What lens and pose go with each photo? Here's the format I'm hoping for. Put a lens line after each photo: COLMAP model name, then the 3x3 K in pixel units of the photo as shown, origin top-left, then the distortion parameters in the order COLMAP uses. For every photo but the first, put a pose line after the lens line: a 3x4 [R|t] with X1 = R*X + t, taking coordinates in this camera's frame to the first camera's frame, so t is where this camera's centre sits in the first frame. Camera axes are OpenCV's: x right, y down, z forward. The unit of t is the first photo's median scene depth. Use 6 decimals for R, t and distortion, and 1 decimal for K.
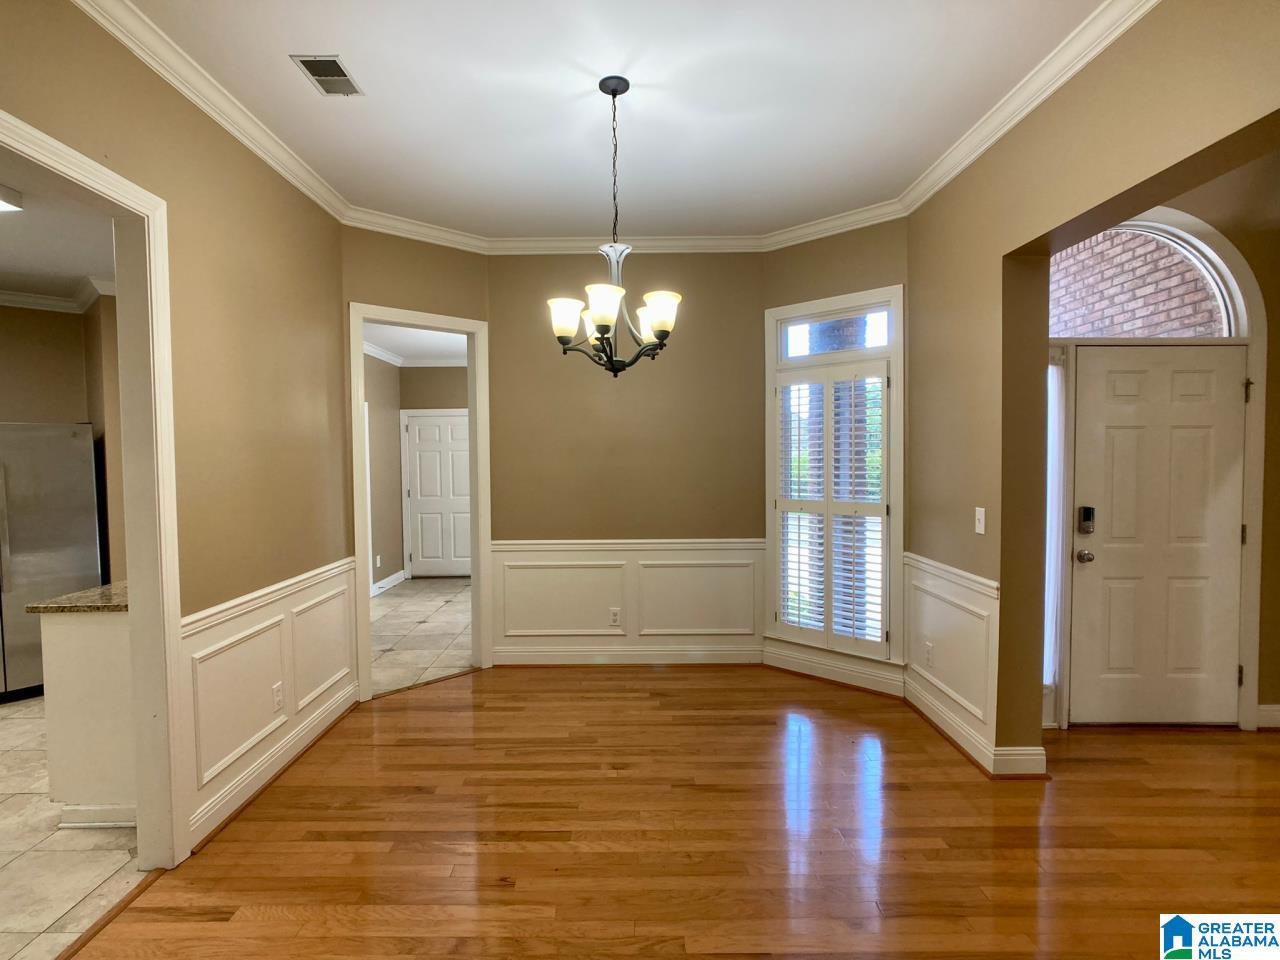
lens RADIAL K [[683.8, 0, 619.9], [0, 683.8, 481.3], [0, 0, 1]] dist [-0.011545, -0.000786]
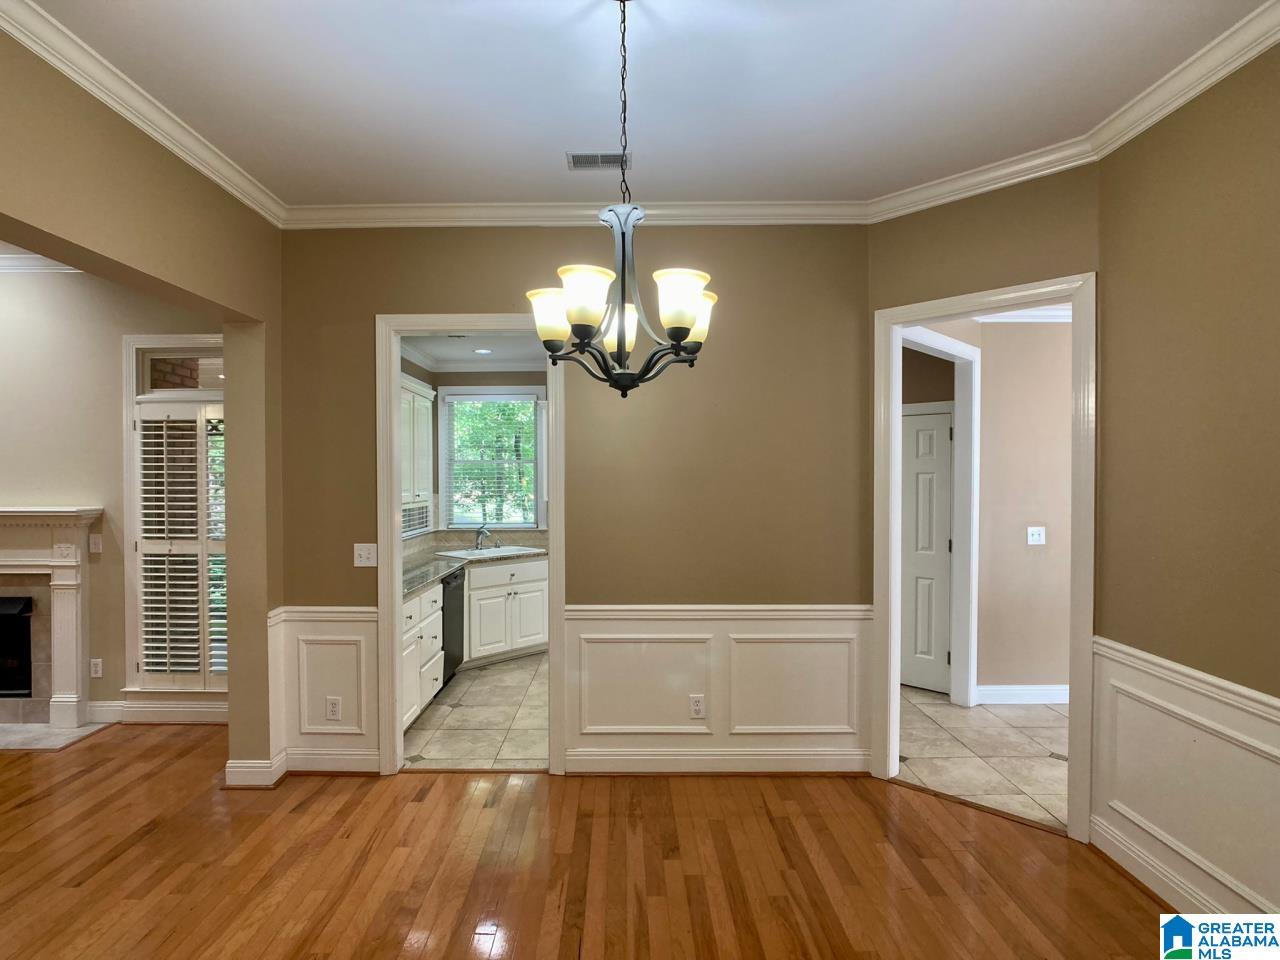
lens RADIAL K [[704.8, 0, 625.7], [0, 704.8, 471.4], [0, 0, 1]] dist [-0.006268, -0.001181]
pose [[-0.002749, 0.028241, -0.999597, 0.634796], [-0.026944, 0.999236, 0.028305, -0.099321], [0.999633, 0.027011, -0.001986, 0.857717]]
